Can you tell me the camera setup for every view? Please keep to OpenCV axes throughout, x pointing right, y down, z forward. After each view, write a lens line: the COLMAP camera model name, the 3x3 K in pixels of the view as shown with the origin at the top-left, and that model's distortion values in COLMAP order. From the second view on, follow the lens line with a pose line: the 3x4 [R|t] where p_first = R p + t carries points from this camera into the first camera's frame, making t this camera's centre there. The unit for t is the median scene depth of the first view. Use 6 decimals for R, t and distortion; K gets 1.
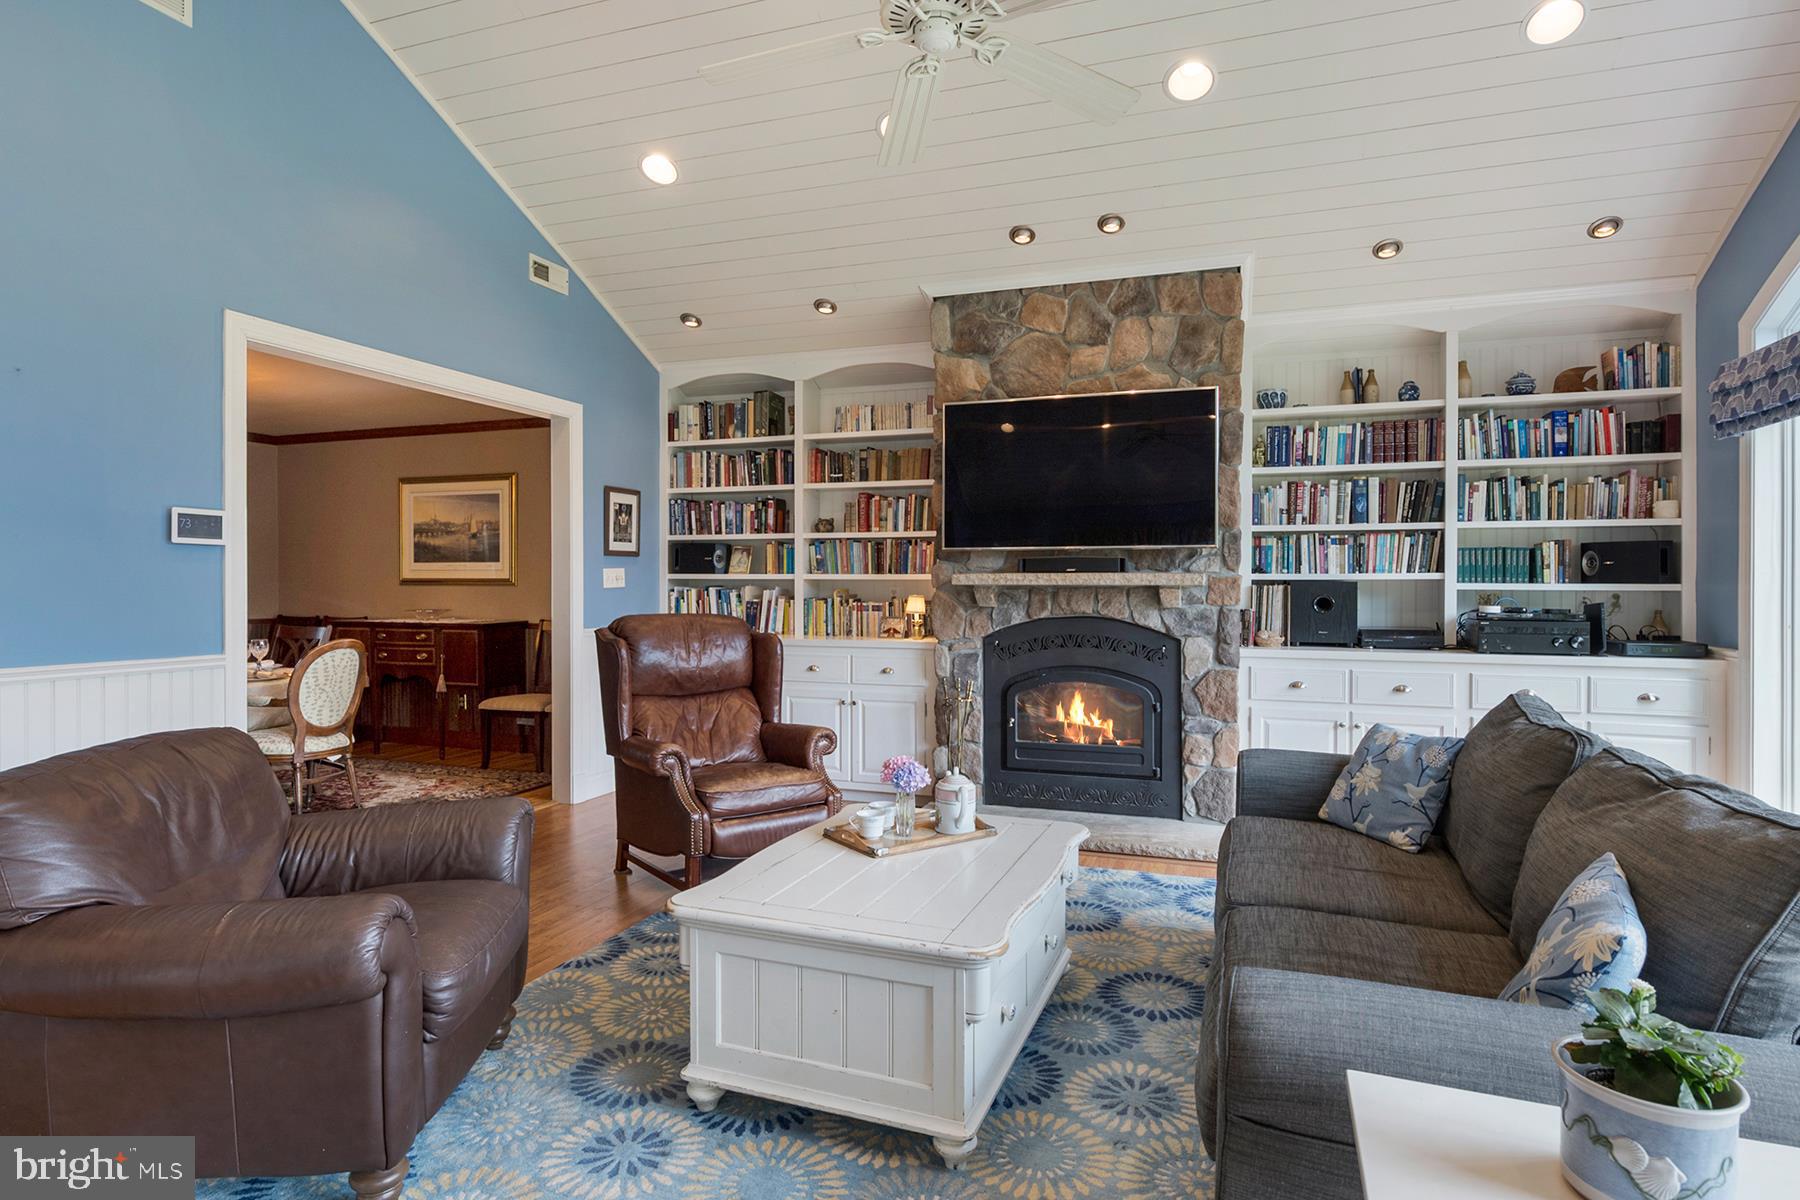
lens RADIAL K [[1147.2, 0, 900.0], [0, 1147.2, 600.0], [0, 0, 1]] dist [0.002707, 0.000126]
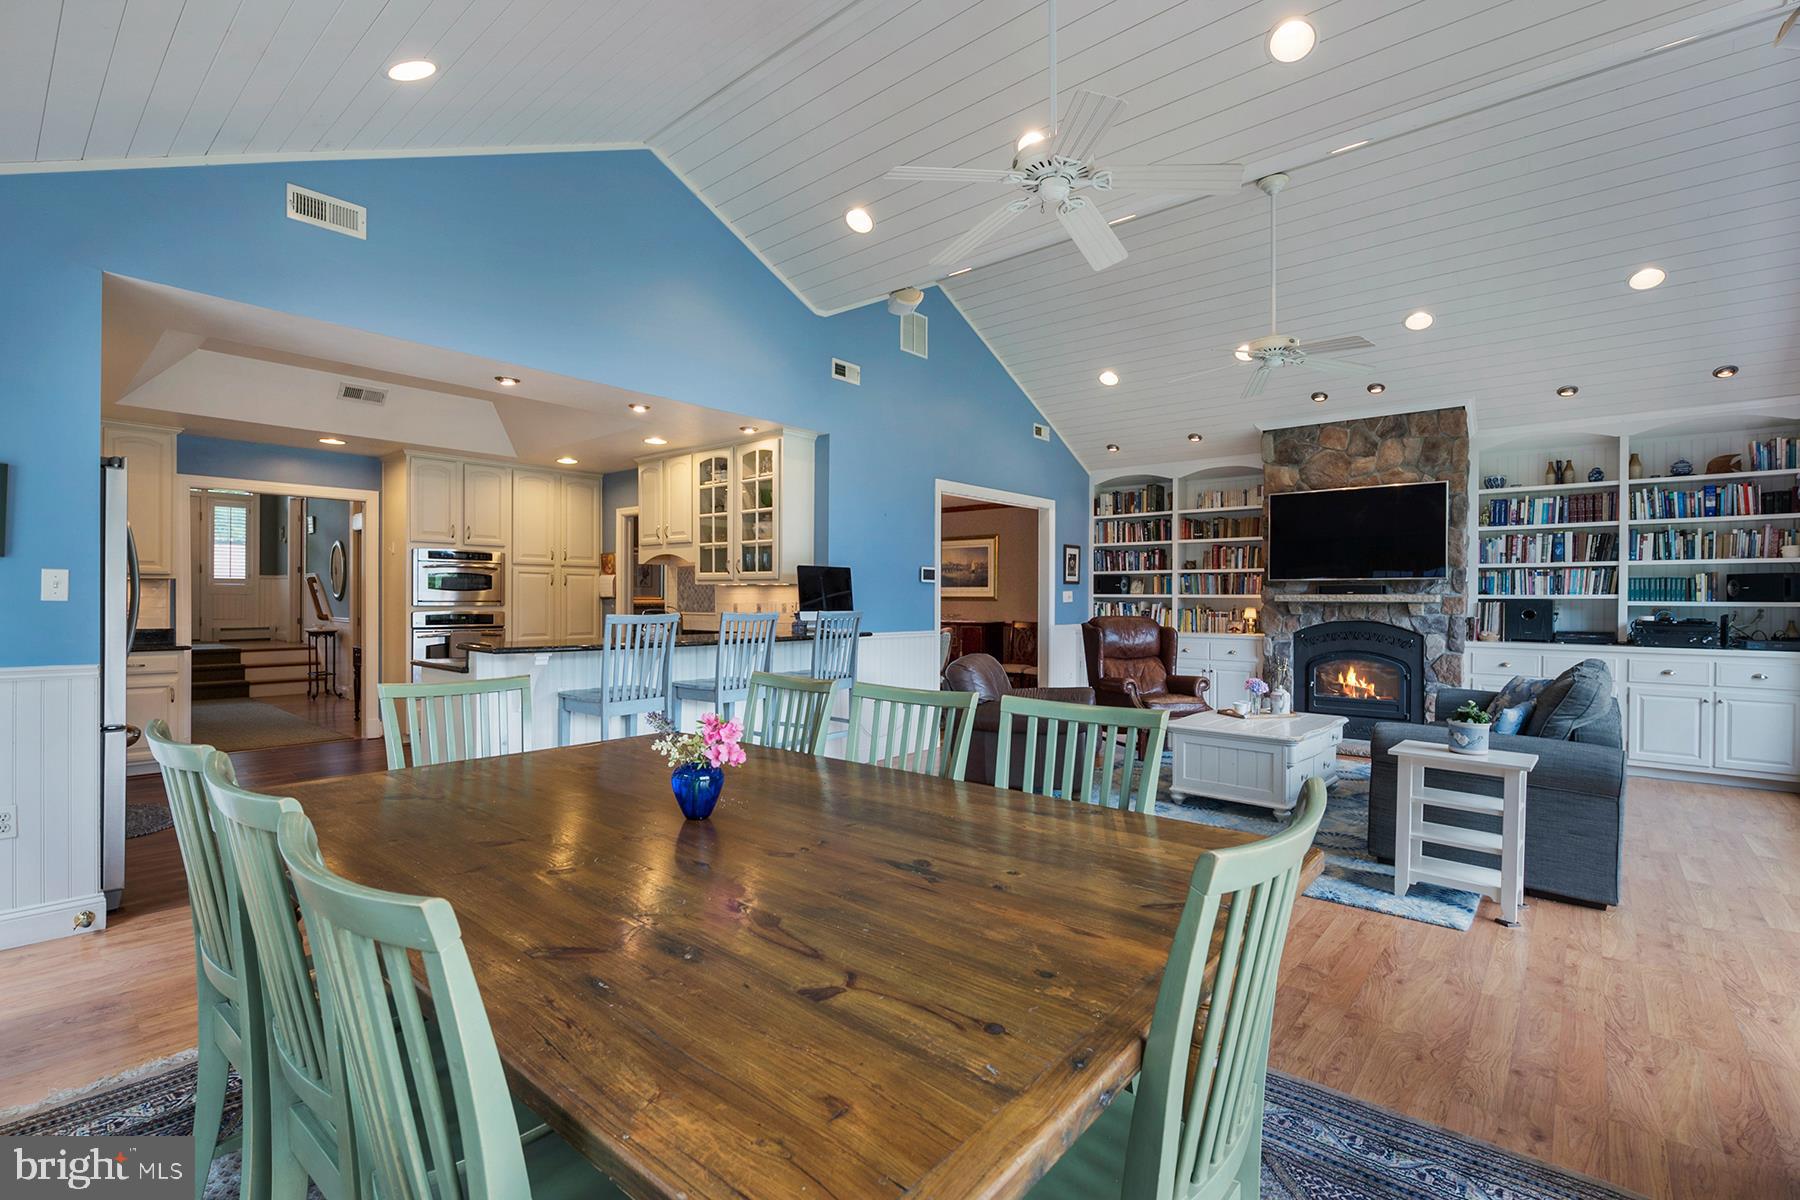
lens RADIAL K [[895.3, 0, 932.2], [0, 895.3, 606.1], [0, 0, 1]] dist [-0.004980, -0.000592]
pose [[0.951905, 0.004872, -0.306356, -0.029716], [-0.007126, 0.999955, -0.006240, 0.005600], [0.306312, 0.008123, 0.951897, -0.398831]]
